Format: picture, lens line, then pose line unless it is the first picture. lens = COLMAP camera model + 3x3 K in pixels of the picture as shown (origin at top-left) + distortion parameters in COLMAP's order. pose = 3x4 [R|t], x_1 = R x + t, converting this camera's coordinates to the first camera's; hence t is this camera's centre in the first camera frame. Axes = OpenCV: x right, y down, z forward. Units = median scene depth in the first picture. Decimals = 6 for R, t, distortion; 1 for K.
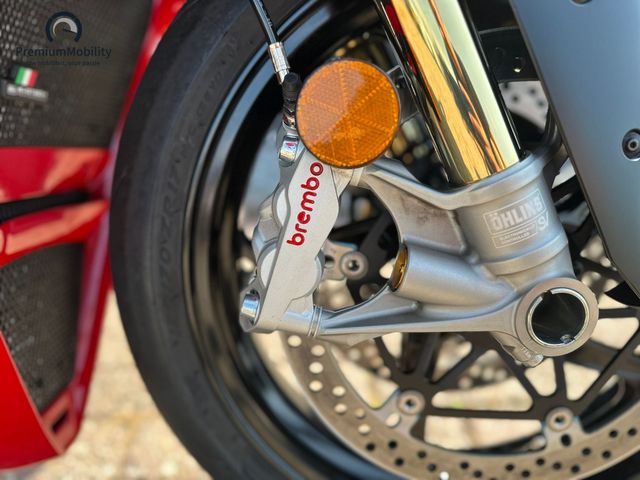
lens RADIAL K [[445.0, 0, 321.1], [0, 445.0, 241.0], [0, 0, 1]] dist [0.094229, -0.146916]
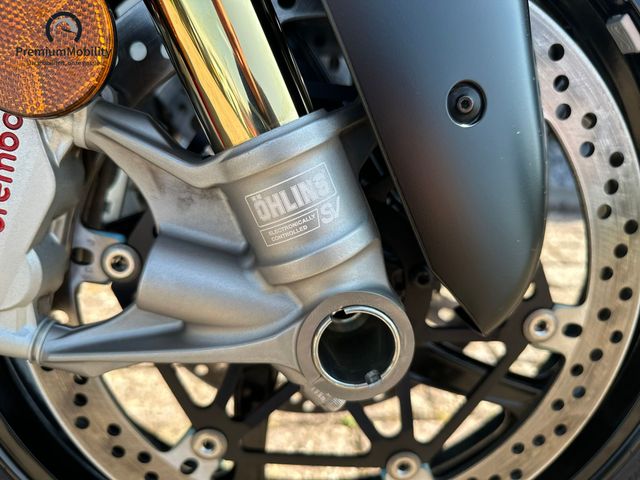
lens RADIAL K [[449.8, 0, 323.2], [0, 449.8, 240.4], [0, 0, 1]] dist [0.002508, -0.022969]
pose [[0.996856, 0.030282, 0.073216, 0.412338], [-0.032557, 0.999017, 0.030079, -0.017164], [-0.072233, -0.032368, 0.996862, 0.301783]]
